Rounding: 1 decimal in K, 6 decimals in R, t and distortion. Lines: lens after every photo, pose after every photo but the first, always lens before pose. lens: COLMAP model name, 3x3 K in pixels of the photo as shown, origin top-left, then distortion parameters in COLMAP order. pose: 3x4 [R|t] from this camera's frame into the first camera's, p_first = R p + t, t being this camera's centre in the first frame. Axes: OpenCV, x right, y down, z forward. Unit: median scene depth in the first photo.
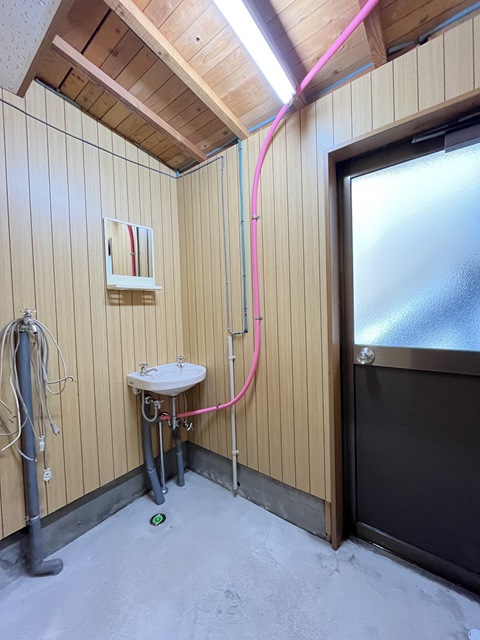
lens RADIAL K [[260.2, 0, 240.0], [0, 260.2, 320.0], [0, 0, 1]] dist [0.000436, 0.000231]
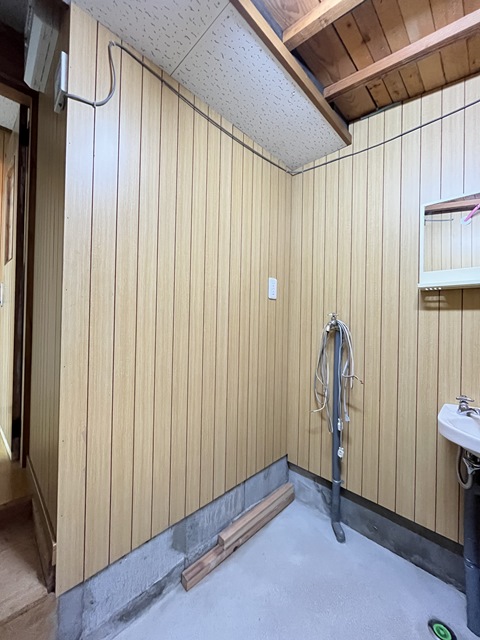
lens RADIAL K [[258.0, 0, 240.0], [0, 258.0, 320.0], [0, 0, 1]] dist [-0.000739, -0.000308]
pose [[-0.115651, 0.032147, -0.992770, 0.402422], [-0.059202, 0.997476, 0.039196, -0.023662], [0.991524, 0.063307, -0.113456, 0.556594]]
